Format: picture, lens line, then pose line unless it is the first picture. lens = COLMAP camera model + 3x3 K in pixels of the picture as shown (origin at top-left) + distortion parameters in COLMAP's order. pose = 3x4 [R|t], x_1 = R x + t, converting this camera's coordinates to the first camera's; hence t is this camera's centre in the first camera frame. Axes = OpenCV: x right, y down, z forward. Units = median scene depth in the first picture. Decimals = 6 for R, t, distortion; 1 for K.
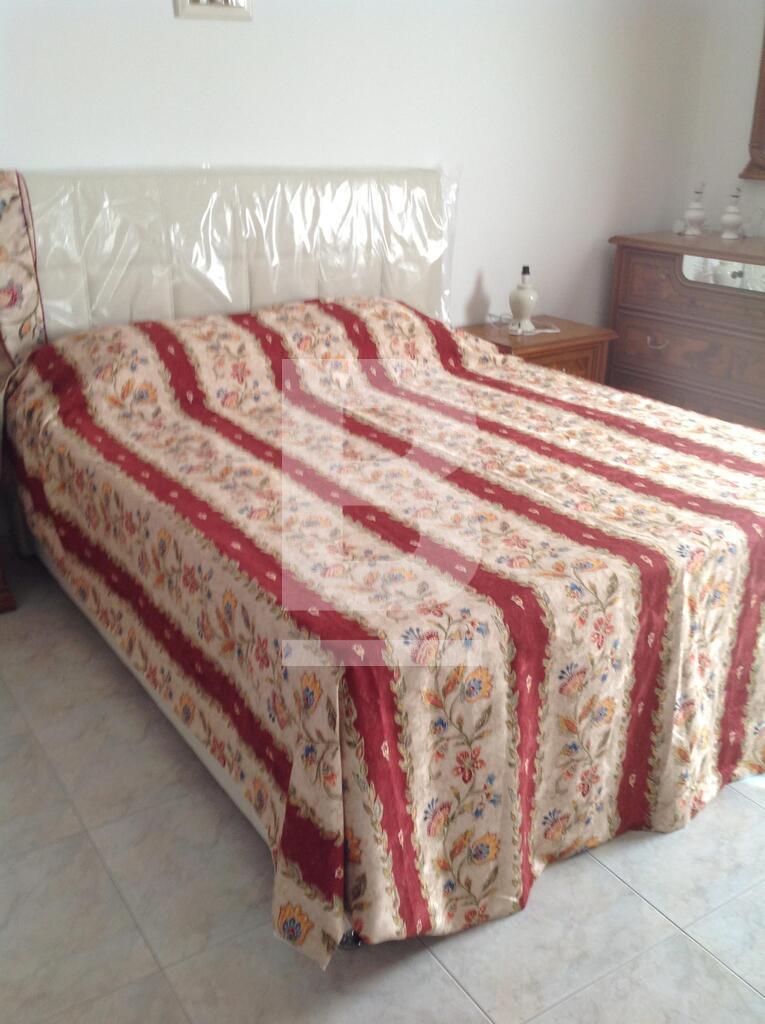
lens RADIAL K [[970.3, 0, 382.5], [0, 970.3, 512.0], [0, 0, 1]] dist [-0.003557, -0.028473]
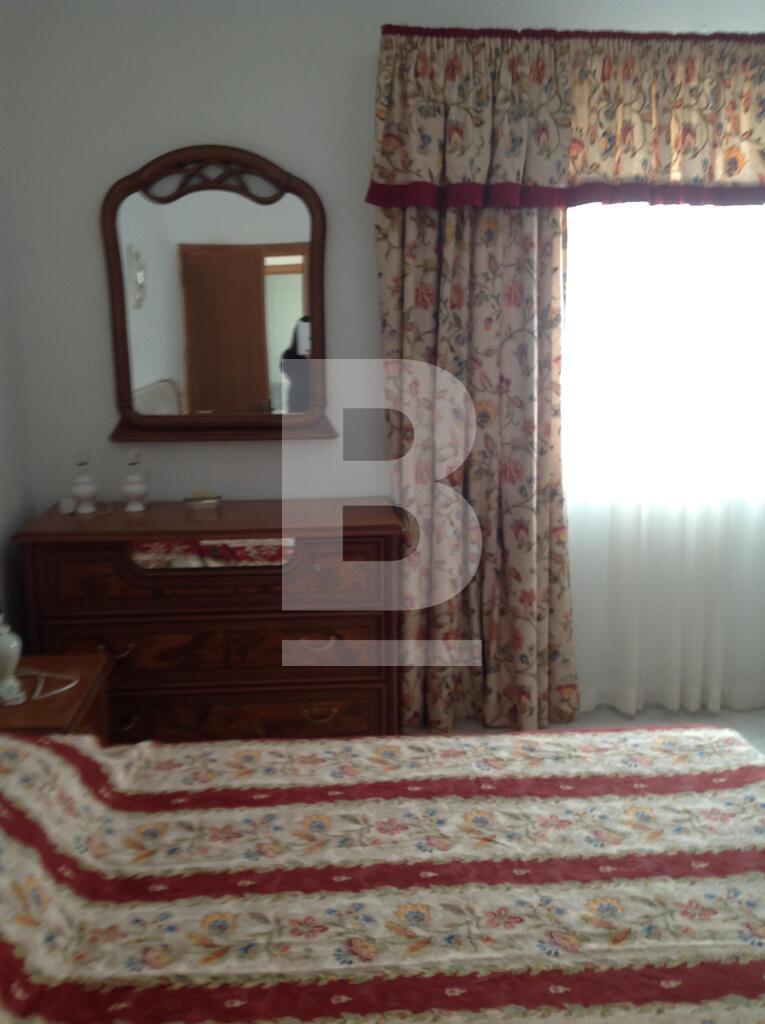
lens RADIAL K [[970.3, 0, 382.5], [0, 970.3, 512.0], [0, 0, 1]] dist [-0.003557, -0.028473]
pose [[0.511441, -0.172631, 0.841800, -0.258451], [0.337653, 0.941193, -0.012129, -0.202566], [-0.790202, 0.290440, 0.539654, 0.376780]]
